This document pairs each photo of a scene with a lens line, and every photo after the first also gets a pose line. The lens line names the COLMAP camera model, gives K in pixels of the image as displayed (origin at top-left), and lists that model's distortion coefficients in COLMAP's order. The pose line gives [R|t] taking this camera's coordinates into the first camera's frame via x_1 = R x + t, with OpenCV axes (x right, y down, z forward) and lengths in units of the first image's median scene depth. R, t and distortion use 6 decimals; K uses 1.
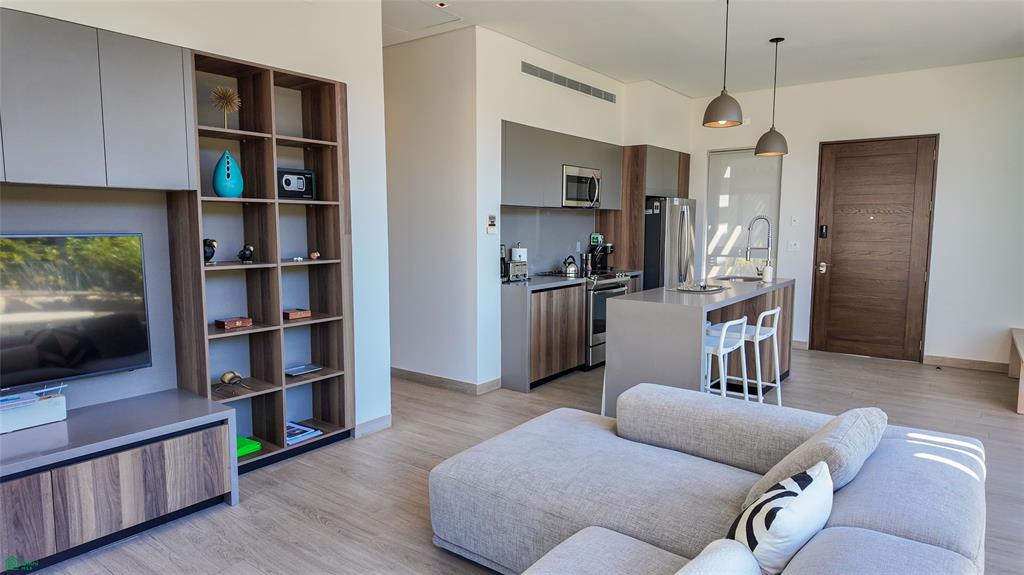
lens RADIAL K [[591.9, 0, 512.0], [0, 591.9, 287.5], [0, 0, 1]] dist [0.051743, -0.057904]
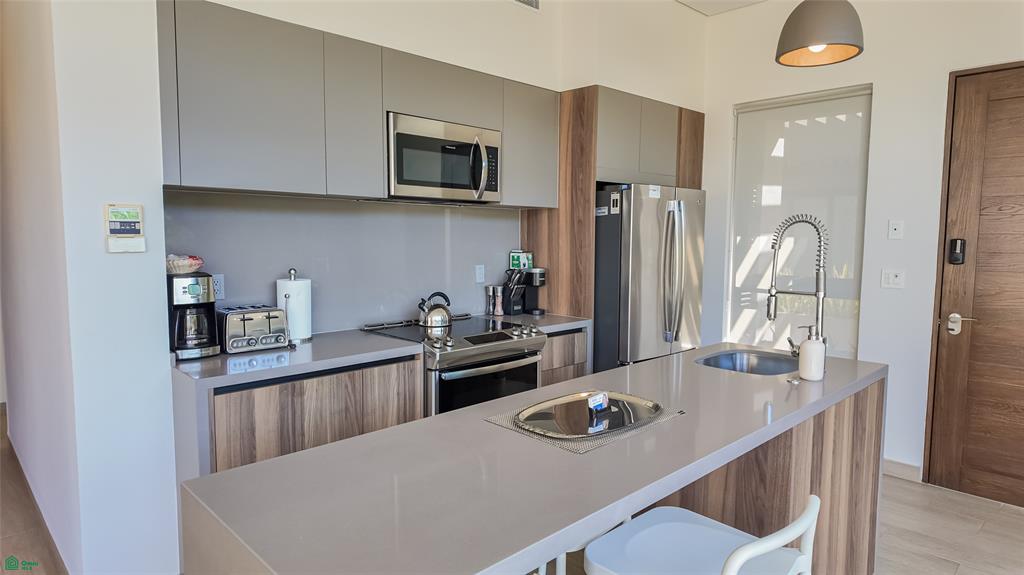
lens RADIAL K [[601.3, 0, 515.5], [0, 601.3, 288.5], [0, 0, 1]] dist [0.054793, -0.045969]
pose [[0.990956, 0.018140, -0.132952, 0.295635], [-0.020192, 0.999697, -0.014097, -0.063100], [0.132656, 0.016654, 0.991022, 0.588346]]
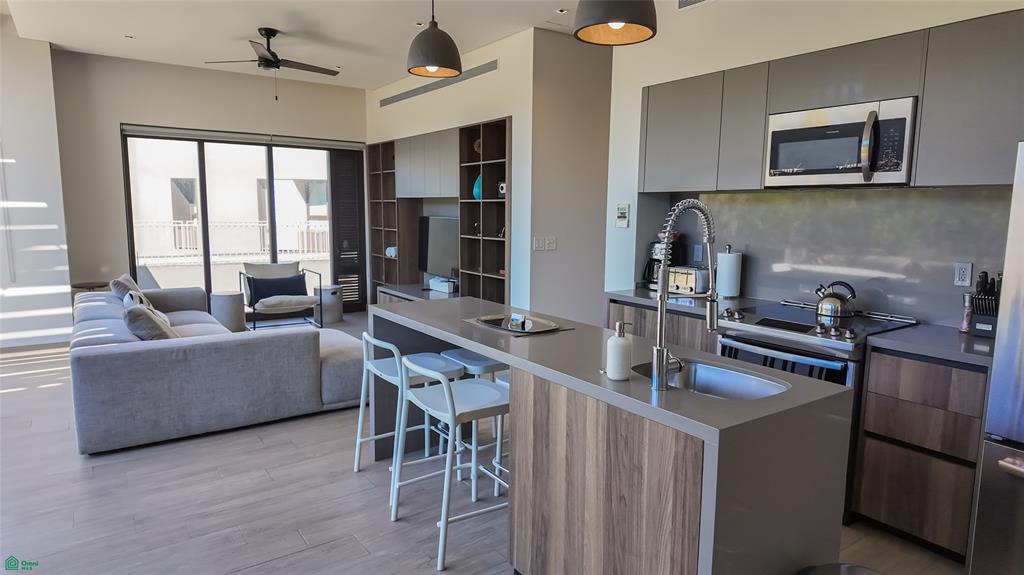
lens RADIAL K [[601.3, 0, 515.5], [0, 601.3, 288.5], [0, 0, 1]] dist [0.054793, -0.045969]
pose [[-0.293198, 0.120732, -0.948398, 0.833780], [-0.109991, 0.981148, 0.158905, -0.123434], [0.949704, 0.150906, -0.274391, 1.081784]]
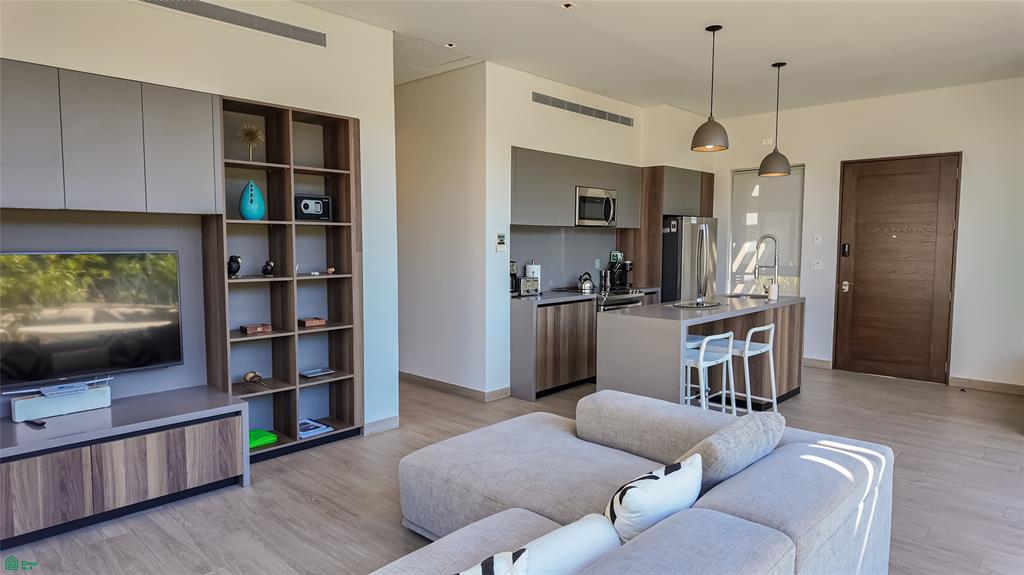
lens RADIAL K [[589.0, 0, 512.0], [0, 589.0, 287.5], [0, 0, 1]] dist [0.068470, -0.088463]
pose [[0.994270, 0.009418, -0.106481, 0.097918], [-0.012395, 0.999550, -0.027328, 0.003516], [0.106175, 0.028491, 0.993939, -0.058146]]
